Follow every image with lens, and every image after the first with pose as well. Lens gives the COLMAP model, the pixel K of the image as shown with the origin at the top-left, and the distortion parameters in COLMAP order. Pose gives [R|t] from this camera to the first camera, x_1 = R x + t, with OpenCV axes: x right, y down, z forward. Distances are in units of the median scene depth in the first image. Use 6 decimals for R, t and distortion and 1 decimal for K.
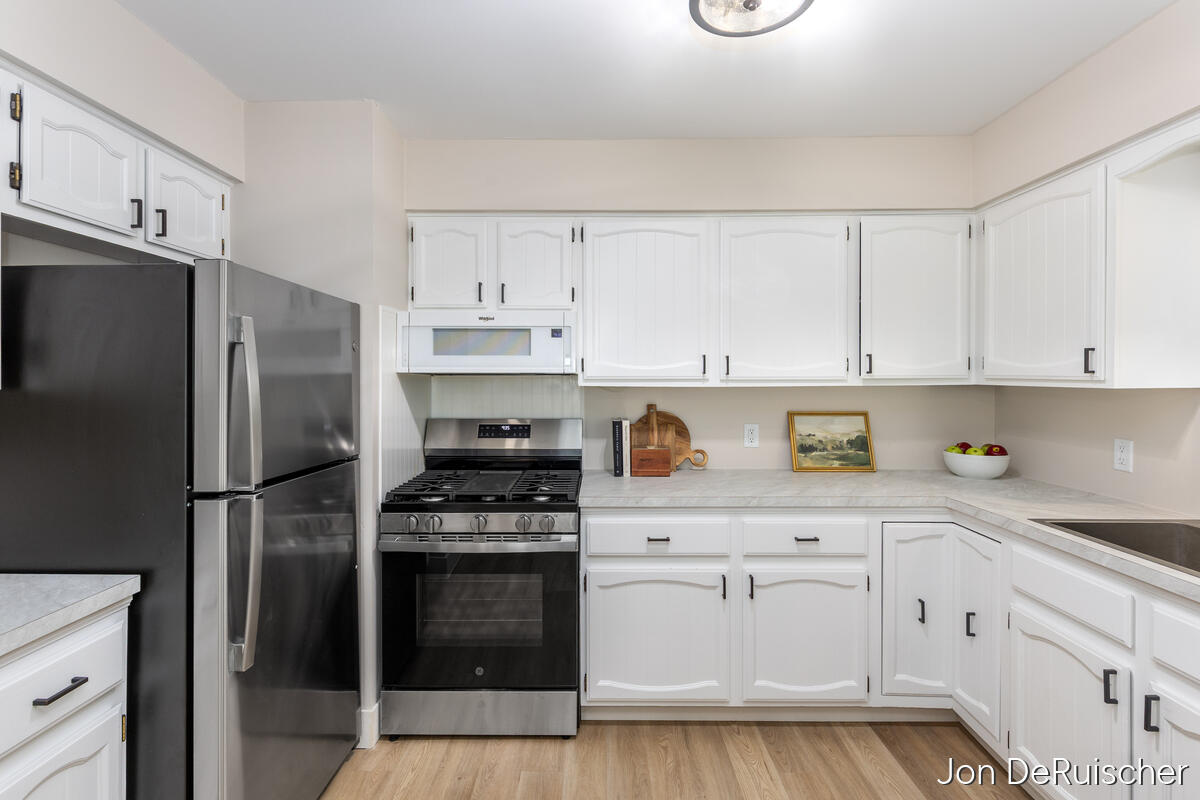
lens RADIAL K [[553.3, 0, 583.7], [0, 553.3, 374.4], [0, 0, 1]] dist [-0.004025, -0.001125]
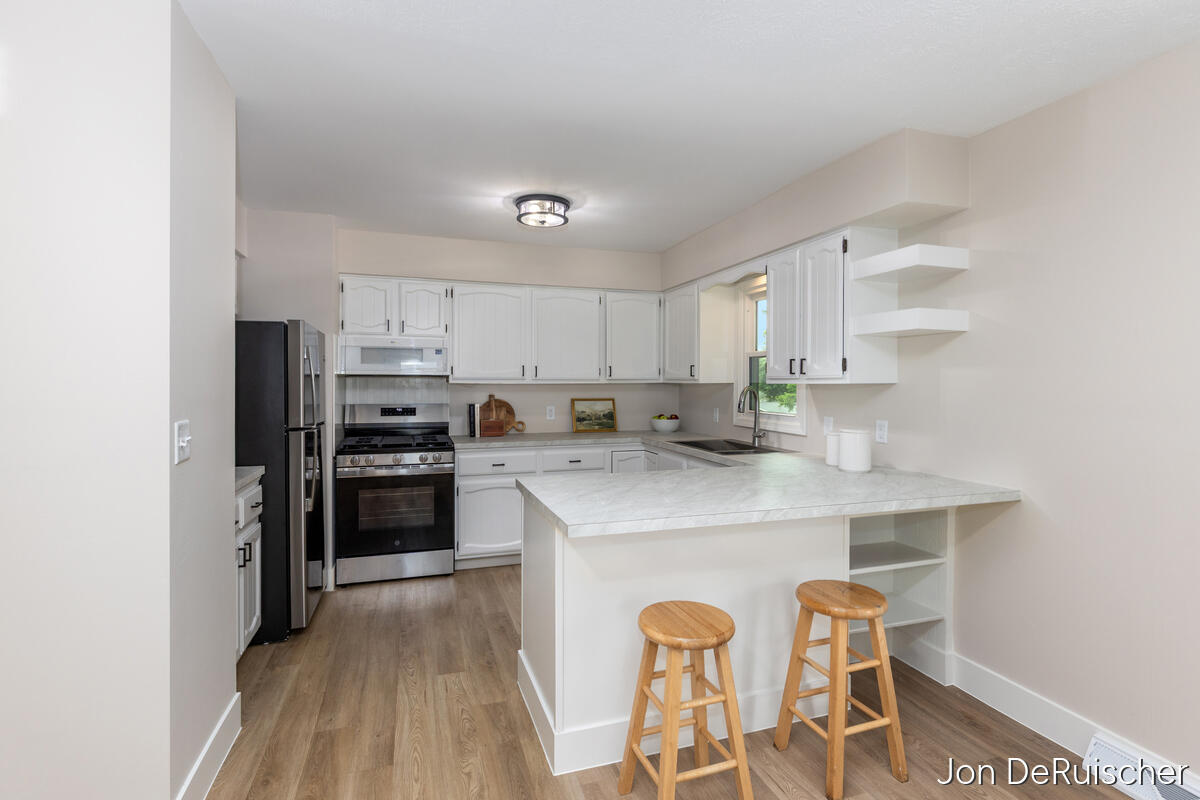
lens RADIAL K [[576.9, 0, 599.1], [0, 576.9, 381.5], [0, 0, 1]] dist [-0.002719, 0.000153]
pose [[0.943239, 0.002742, 0.332103, -0.164668], [-0.003588, 0.999992, 0.001934, 0.011583], [-0.332095, -0.003016, 0.943241, -0.816816]]
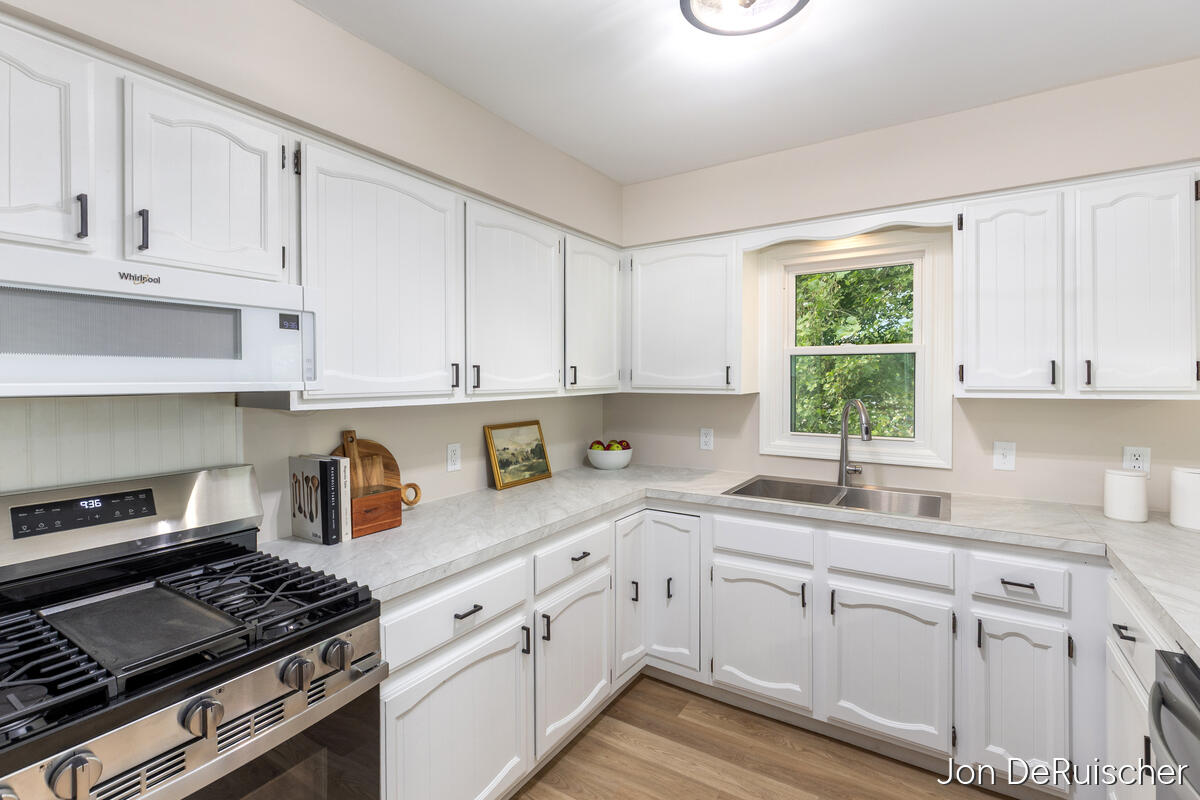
lens RADIAL K [[553.3, 0, 605.7], [0, 553.3, 380.0], [0, 0, 1]] dist [-0.004025, -0.001125]
pose [[0.518434, -0.005631, 0.855099, -0.350248], [0.001890, 0.999983, 0.005440, -0.015616], [-0.855116, -0.001204, 0.518436, 0.396866]]
